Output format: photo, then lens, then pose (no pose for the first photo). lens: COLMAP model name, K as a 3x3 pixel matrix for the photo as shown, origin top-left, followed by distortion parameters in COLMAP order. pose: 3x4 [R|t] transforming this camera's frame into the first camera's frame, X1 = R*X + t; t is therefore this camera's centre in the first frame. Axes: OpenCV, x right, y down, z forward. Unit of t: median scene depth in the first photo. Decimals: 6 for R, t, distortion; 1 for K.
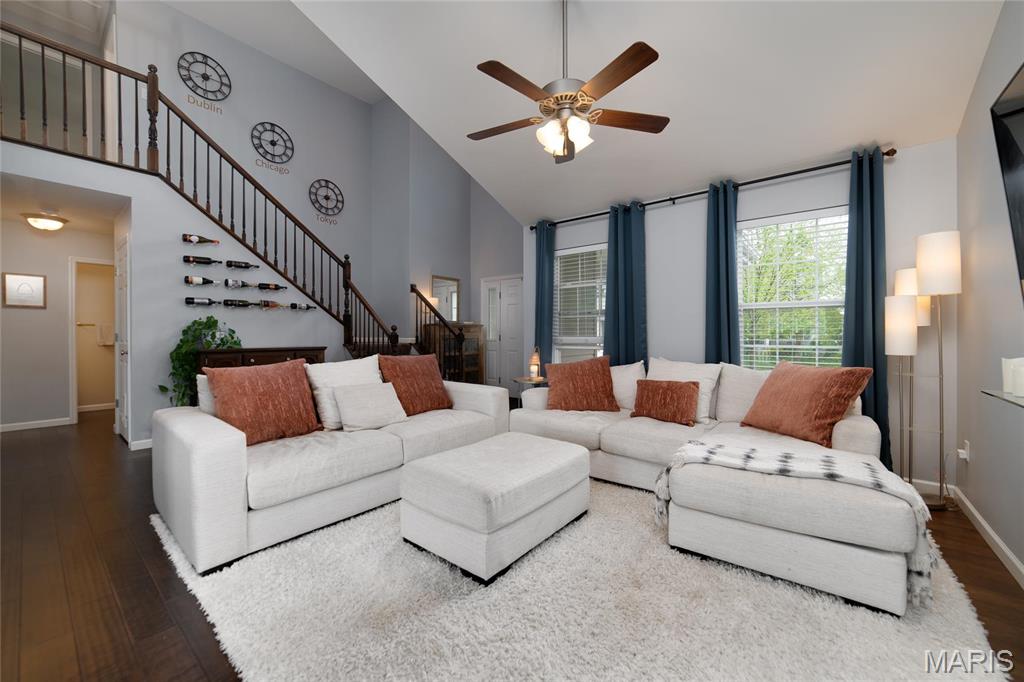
lens RADIAL K [[396.8, 0, 520.6], [0, 396.8, 336.4], [0, 0, 1]] dist [-0.001121, 0.000429]
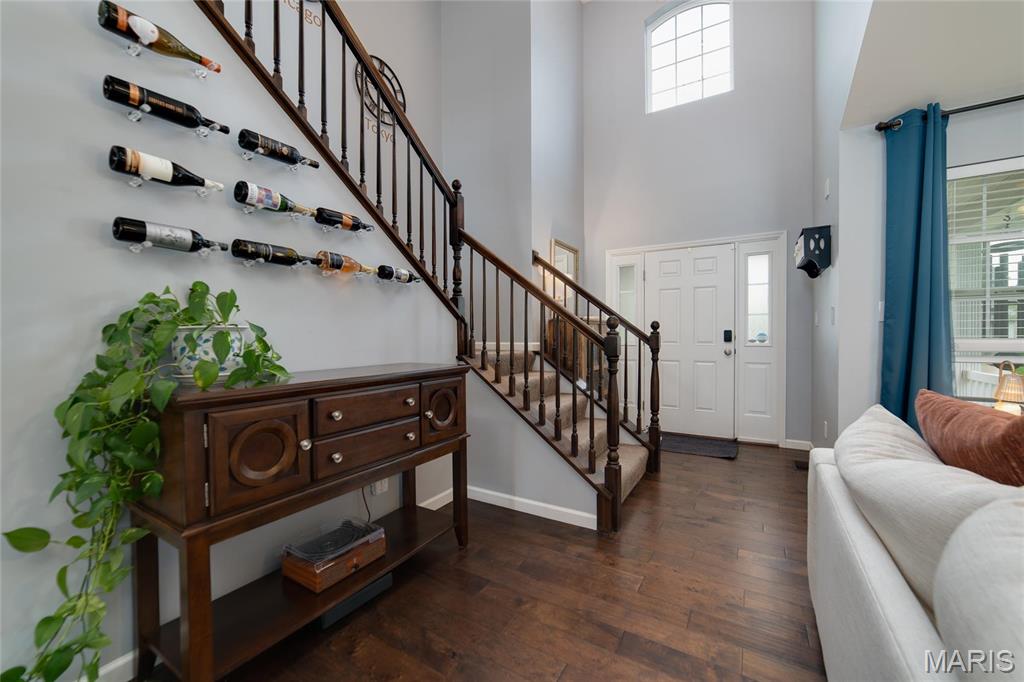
lens RADIAL K [[396.8, 0, 527.7], [0, 396.8, 337.8], [0, 0, 1]] dist [-0.001121, 0.000429]
pose [[0.988722, -0.006458, 0.149622, -0.561131], [0.005846, 0.999973, 0.004534, -0.006228], [-0.149647, -0.003608, 0.988733, 0.633313]]
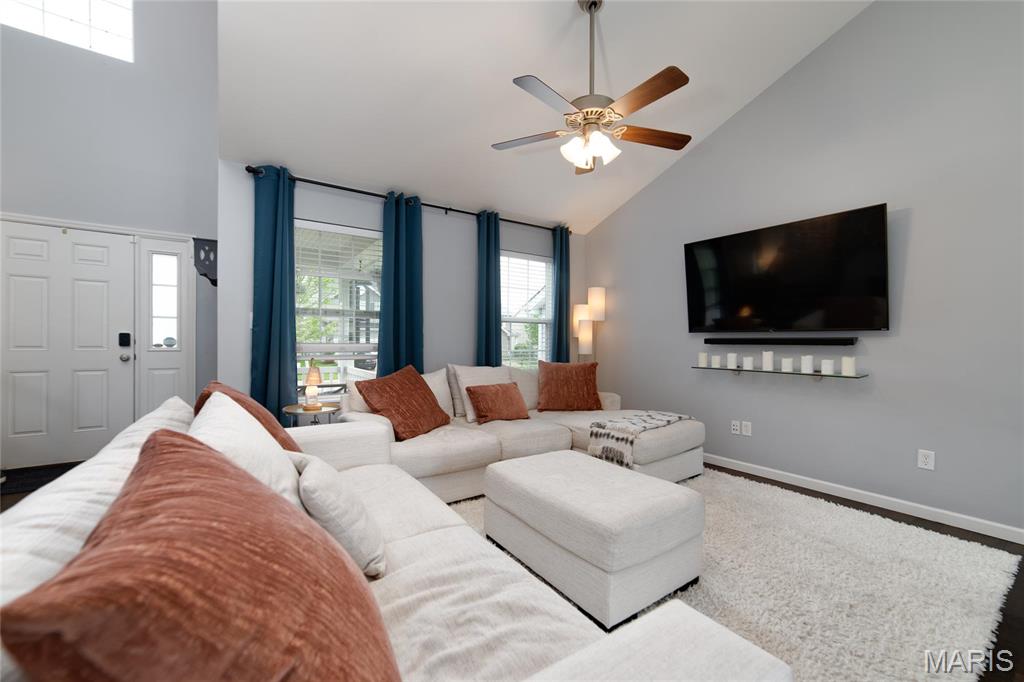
lens RADIAL K [[412.0, 0, 519.5], [0, 412.0, 343.7], [0, 0, 1]] dist [-0.007817, 0.000467]
pose [[0.290855, -0.006928, 0.956742, -0.523611], [-0.006625, 0.999935, 0.009255, -0.008719], [-0.956744, -0.009030, 0.290790, 0.456947]]
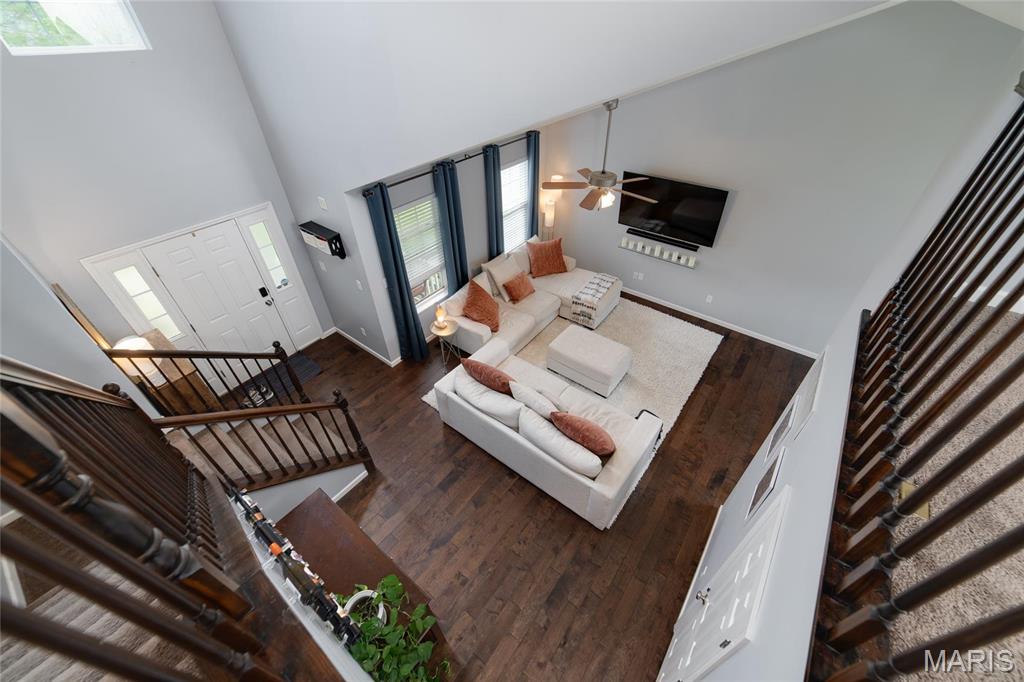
lens RADIAL K [[396.8, 0, 516.4], [0, 396.8, 341.3], [0, 0, 1]] dist [-0.001121, 0.000429]
pose [[-0.011427, -0.642823, 0.765930, -0.959473], [0.013345, 0.765814, 0.642924, -0.653770], [-0.999846, 0.017568, -0.000173, 0.754132]]
